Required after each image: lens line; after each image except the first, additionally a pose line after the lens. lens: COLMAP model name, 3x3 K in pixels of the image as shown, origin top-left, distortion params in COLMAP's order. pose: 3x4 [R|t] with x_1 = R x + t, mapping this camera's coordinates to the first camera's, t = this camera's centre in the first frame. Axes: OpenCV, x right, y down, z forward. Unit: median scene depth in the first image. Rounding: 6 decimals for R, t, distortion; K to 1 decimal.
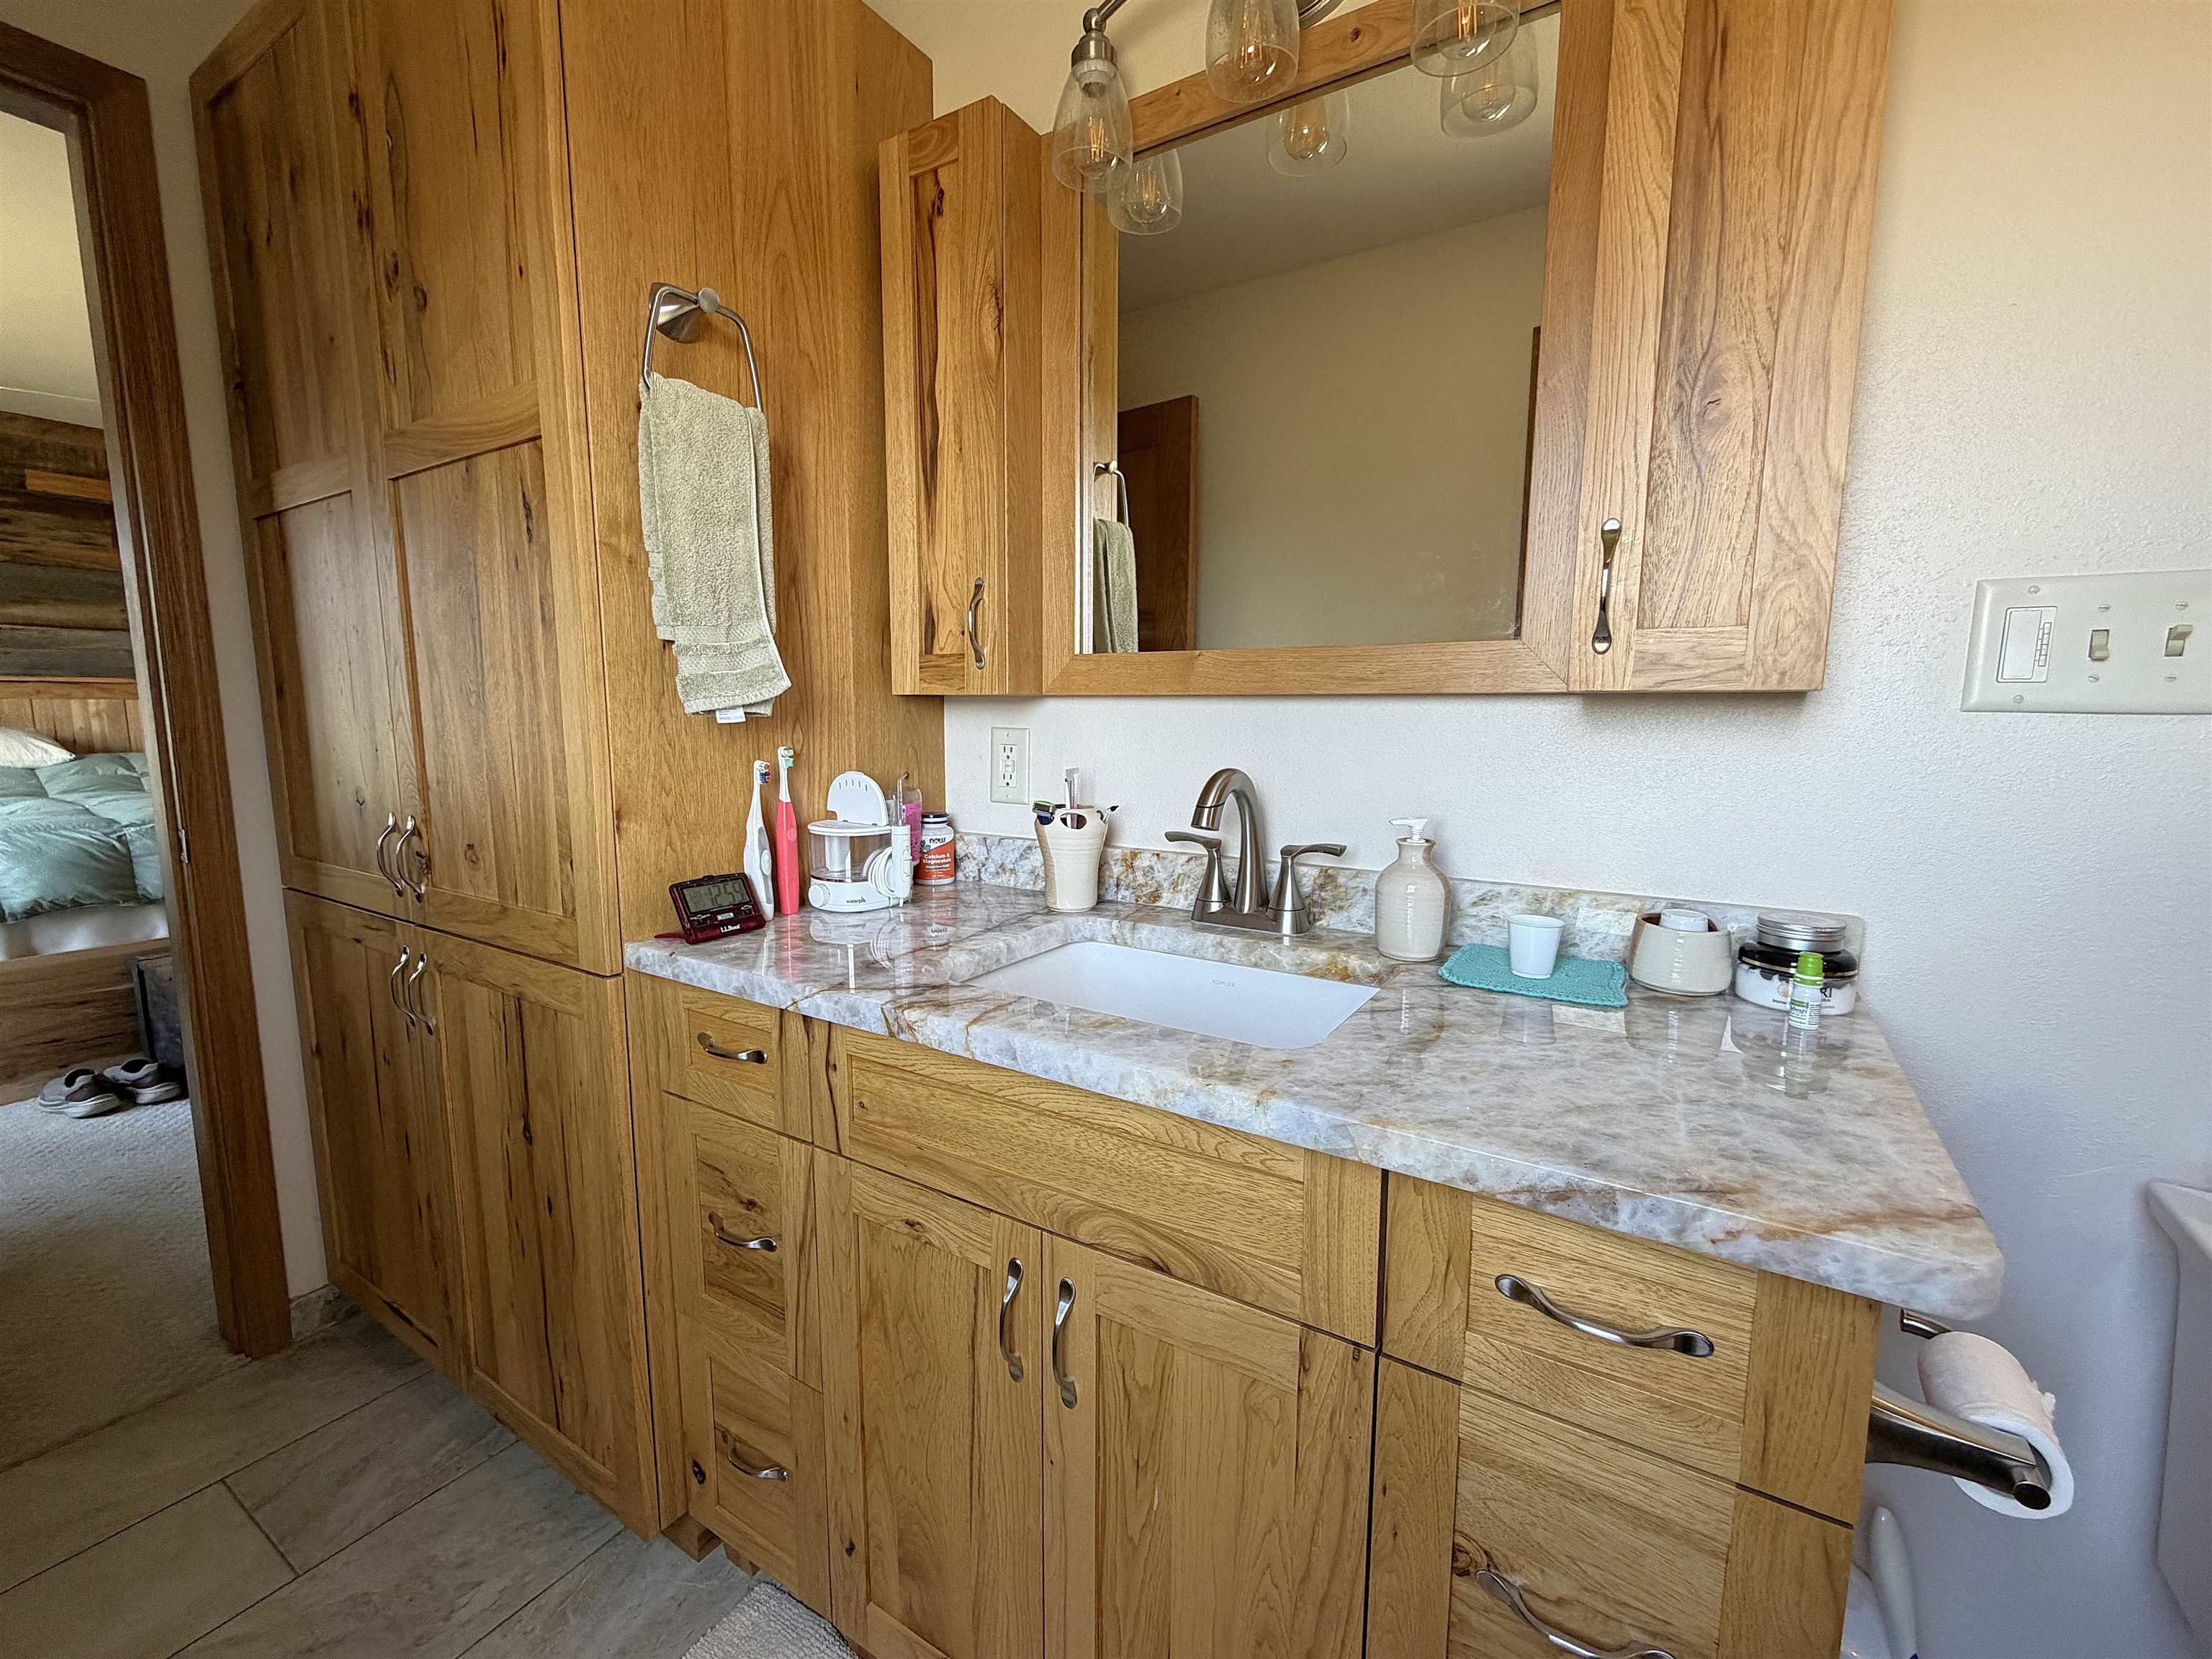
lens RADIAL K [[922.0, 0, 1106.0], [0, 922.0, 829.5], [0, 0, 1]] dist [-0.000866, -0.000045]
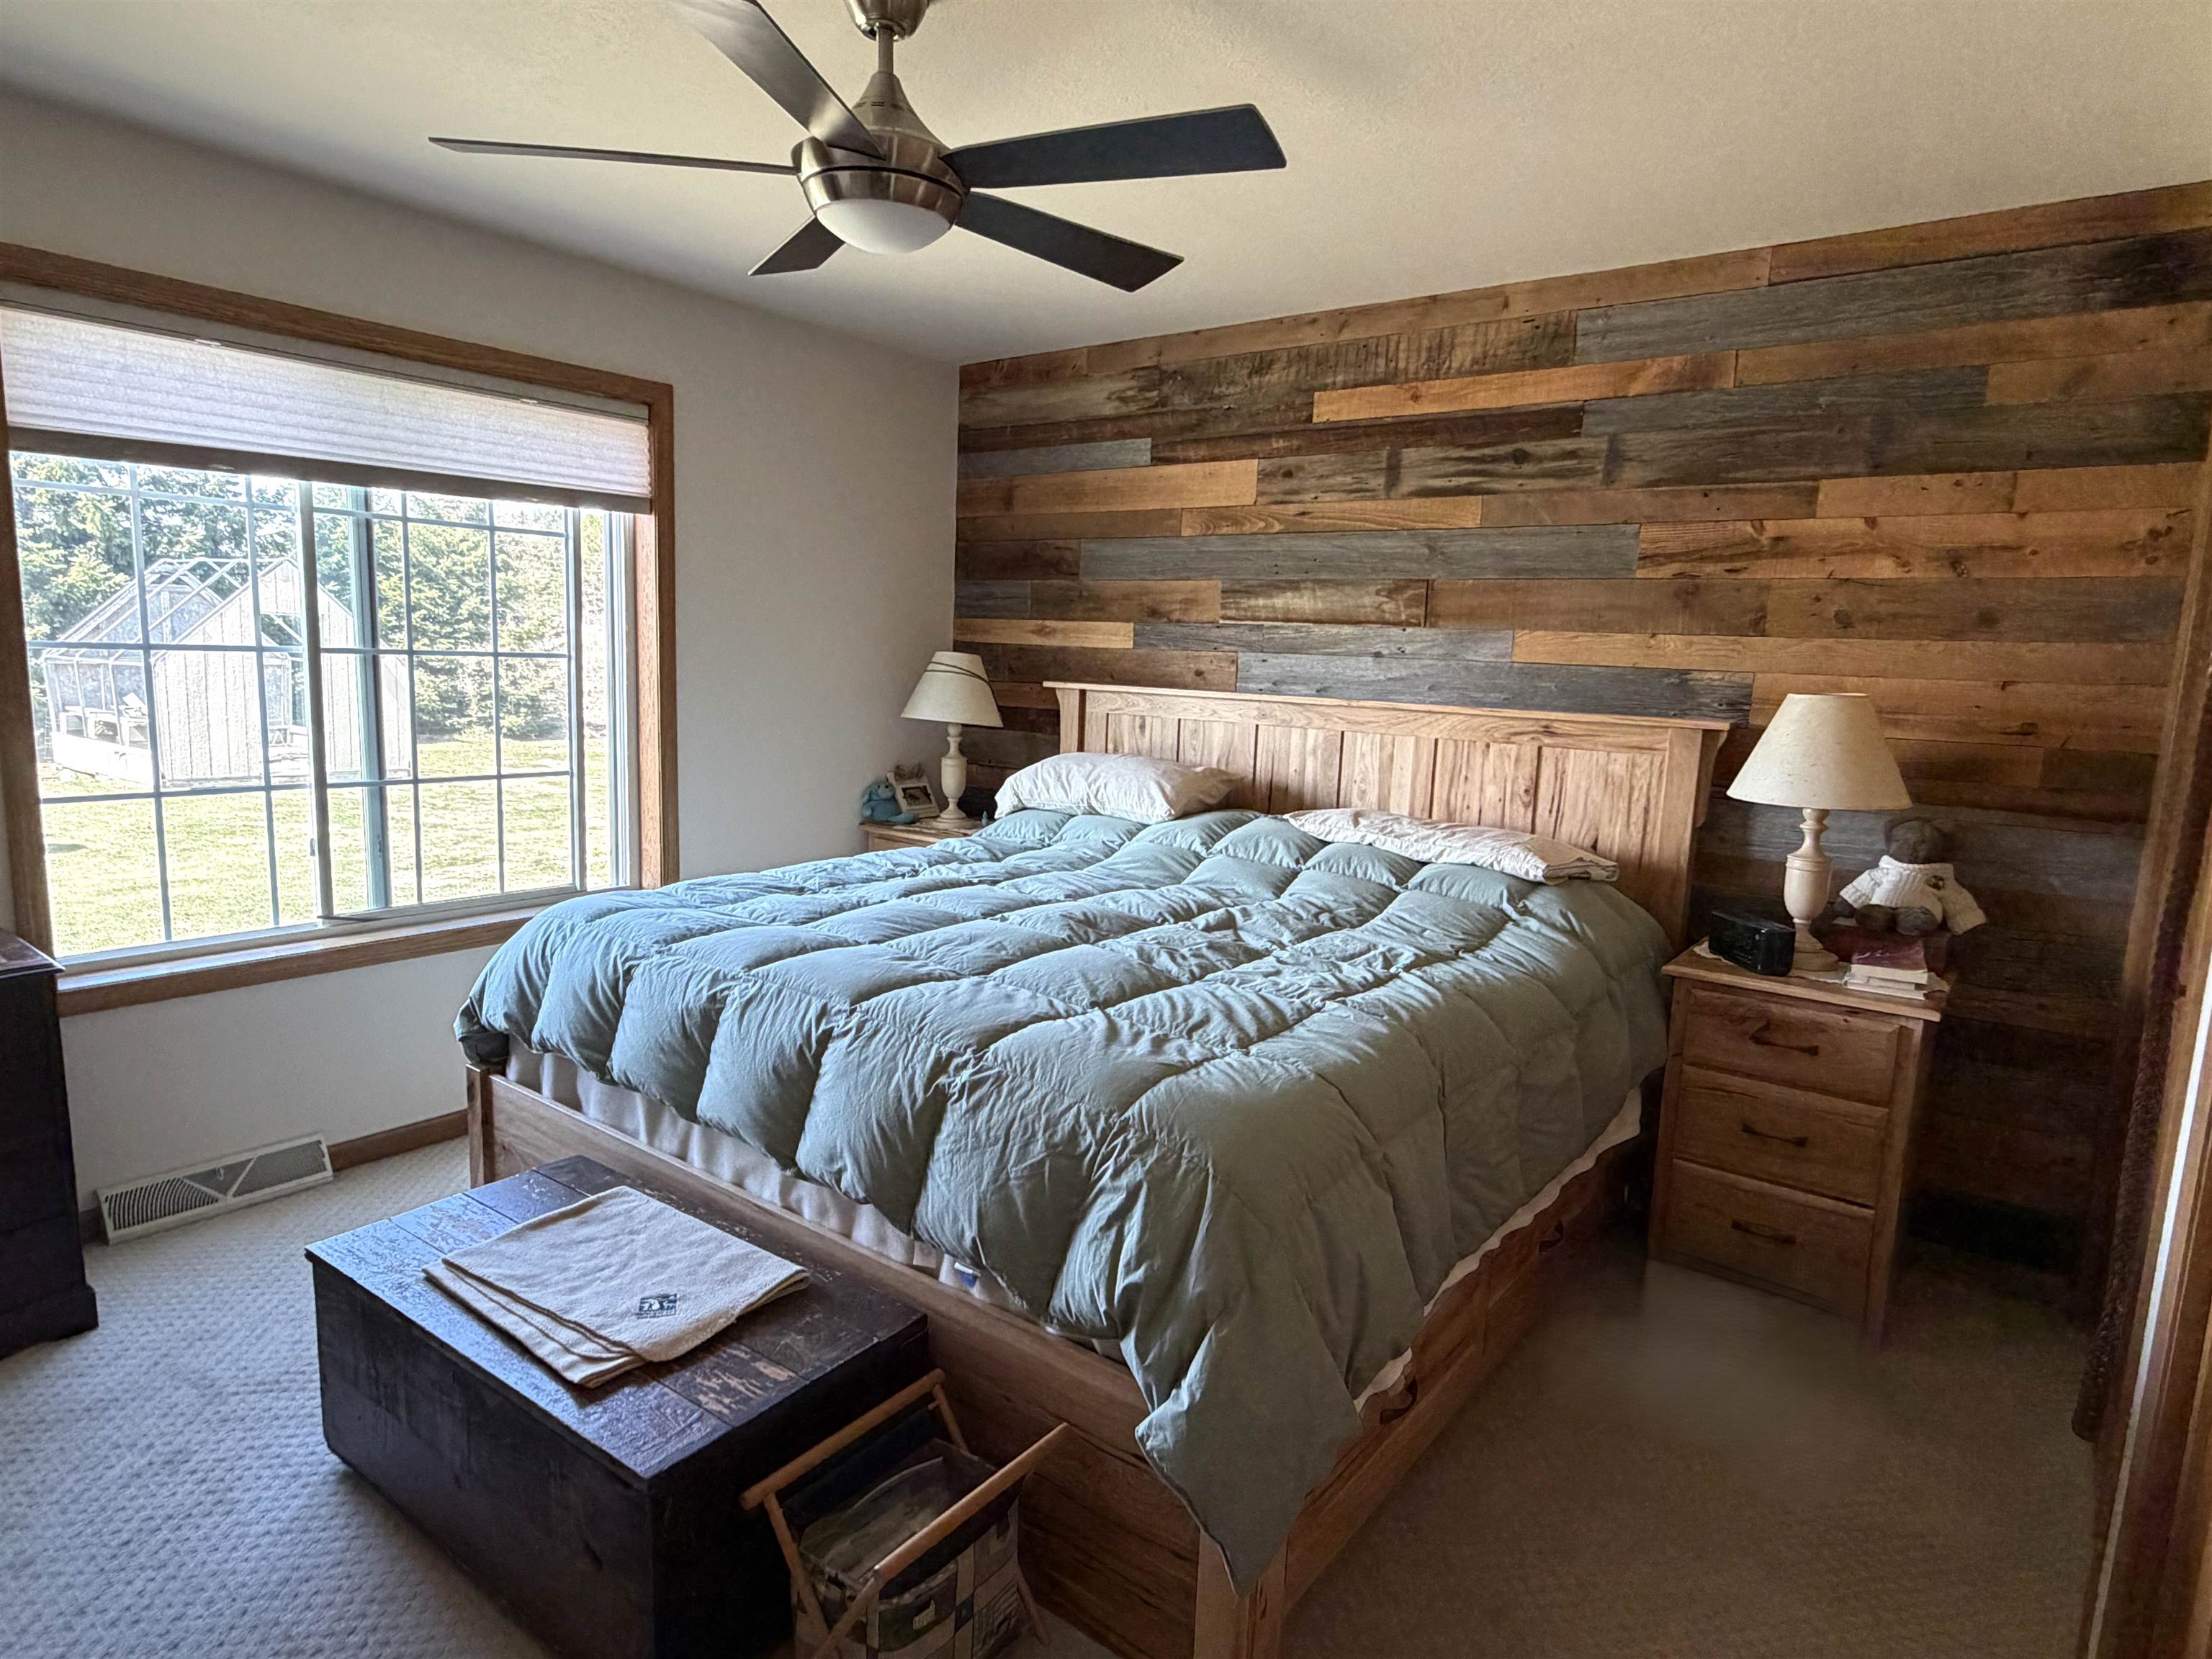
lens RADIAL K [[1240.1, 0, 1106.0], [0, 1240.1, 829.5], [0, 0, 1]] dist [0.002857, 0.000920]
pose [[-0.086015, 0.136757, -0.986863, -0.213252], [-0.166965, 0.974547, 0.149603, -0.192961], [0.982204, 0.177640, -0.060992, 0.990418]]
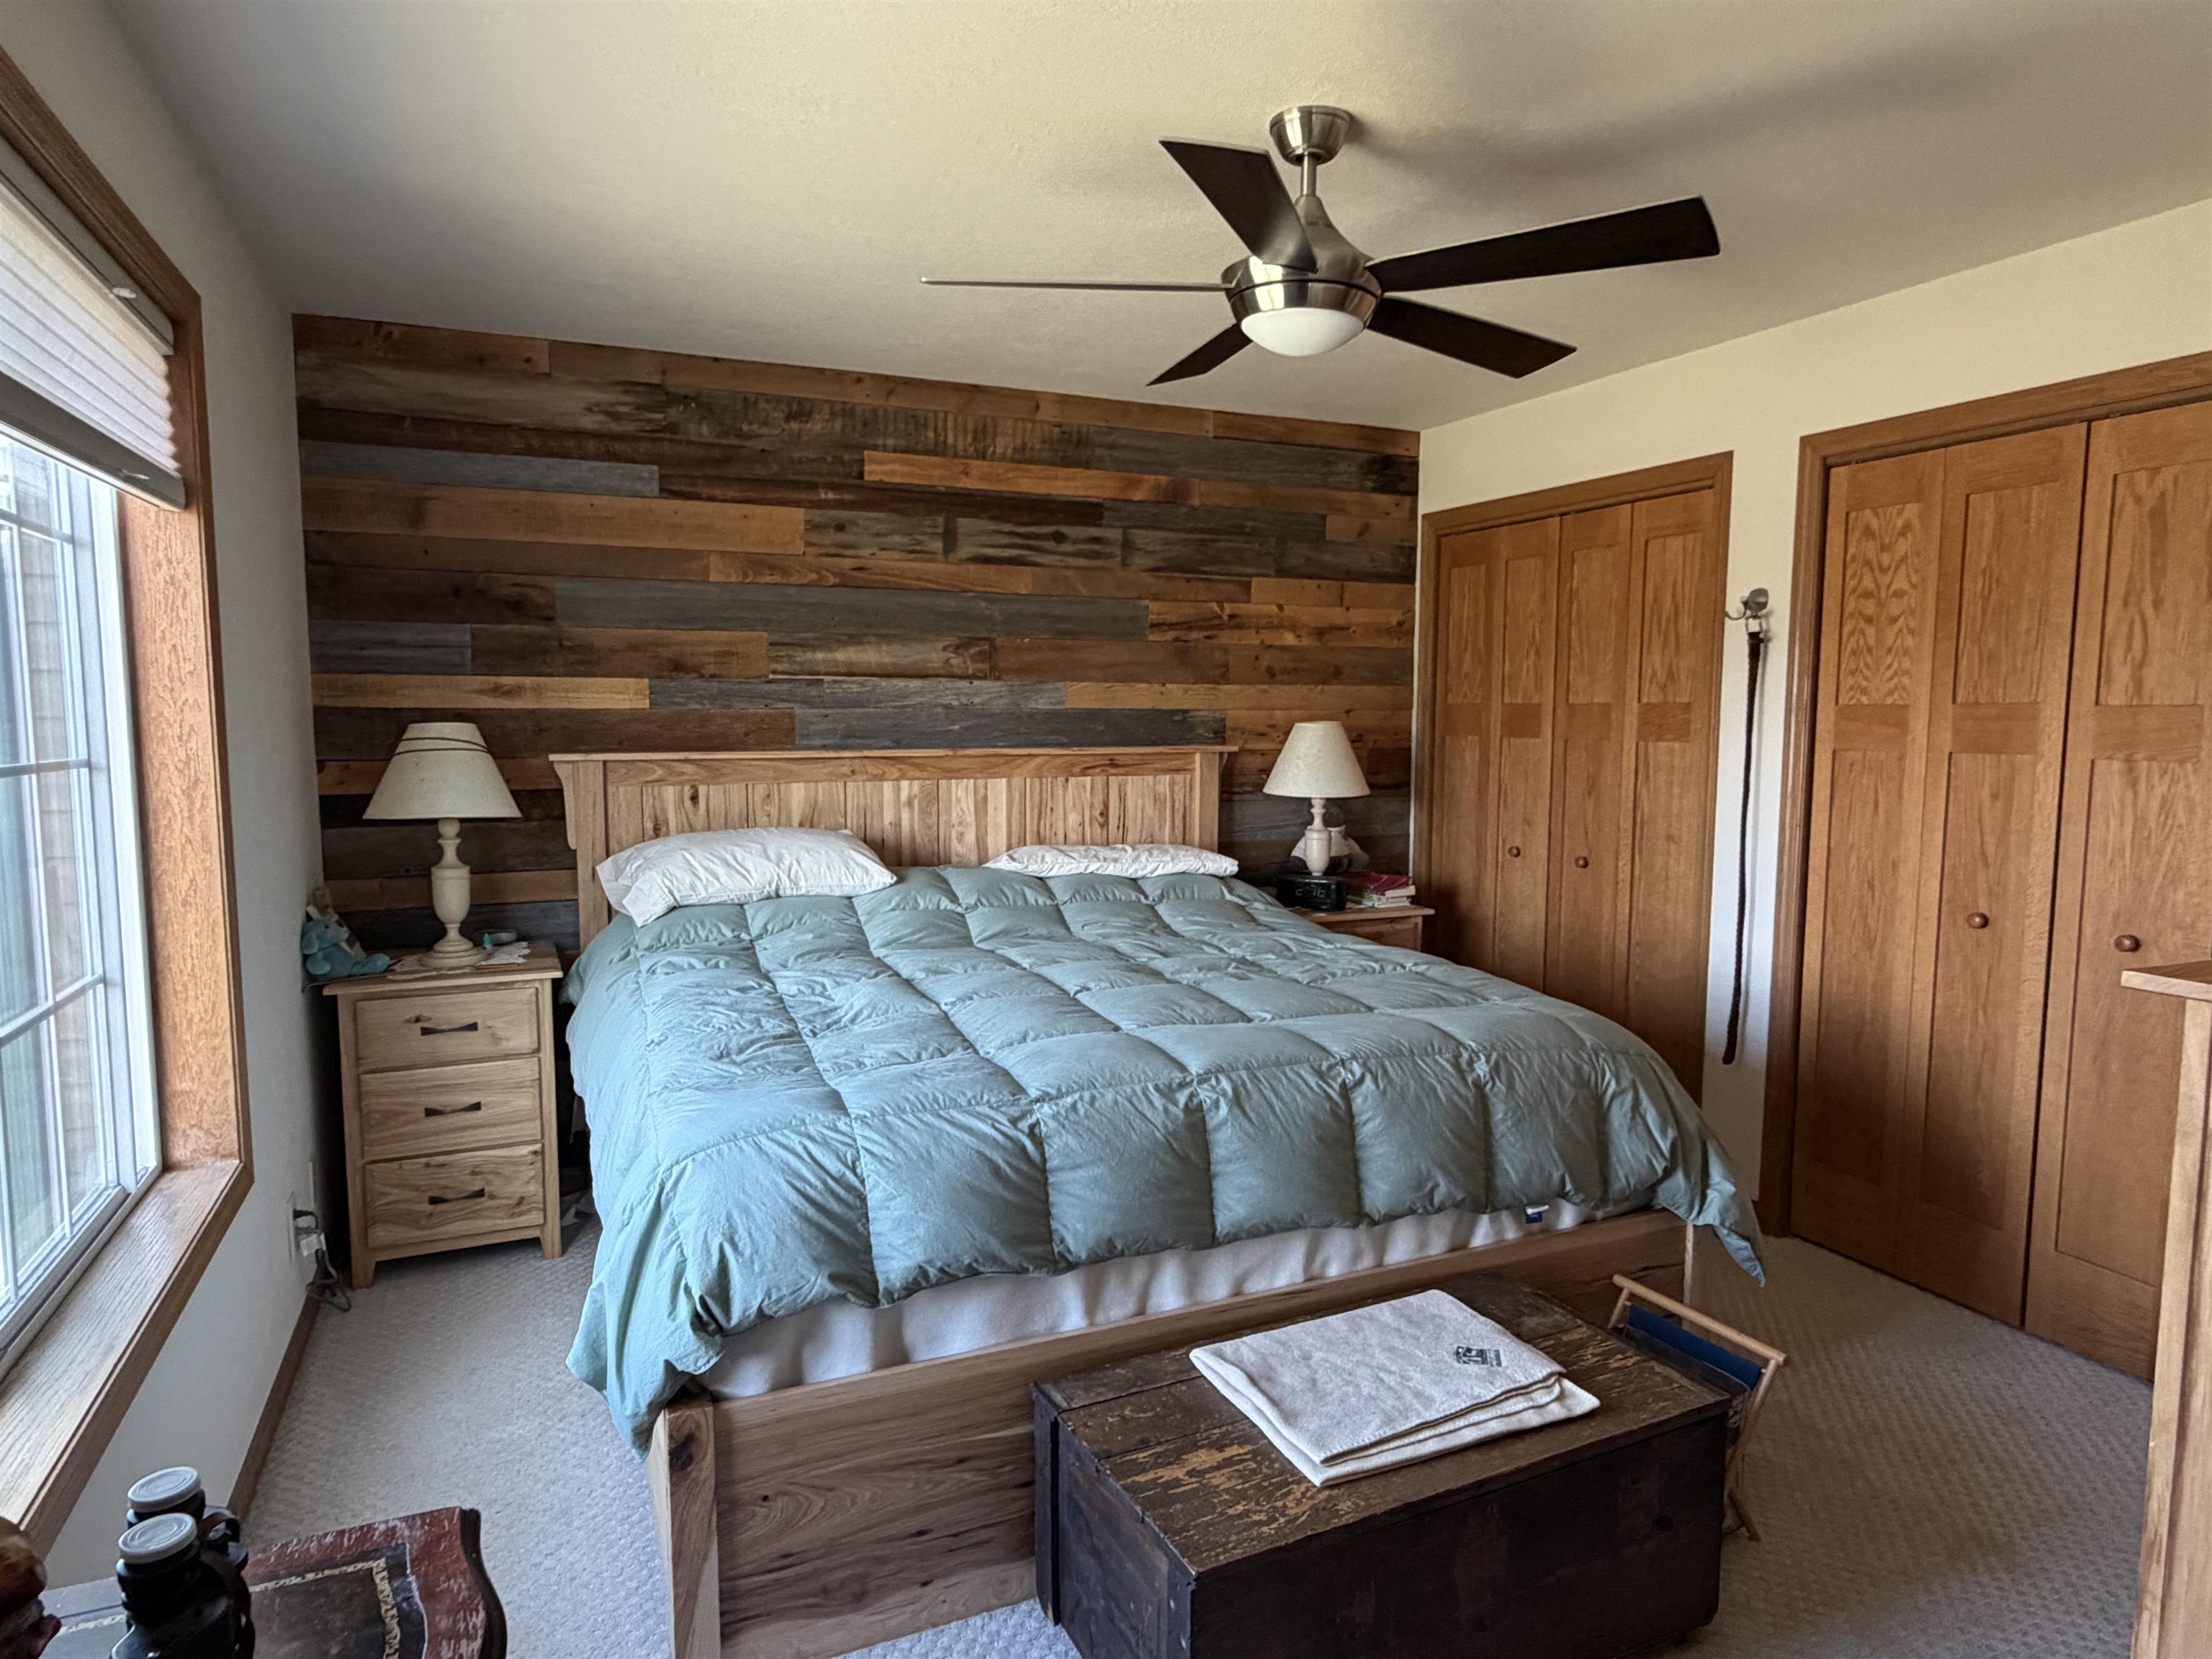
lens RADIAL K [[1293.2, 0, 1106.0], [0, 1293.2, 829.5], [0, 0, 1]] dist [-0.000381, 0.000156]
pose [[0.830152, 0.049073, -0.555374, -0.484548], [-0.070637, 0.997349, -0.017459, -0.106859], [0.553045, 0.053724, 0.831417, 0.317395]]
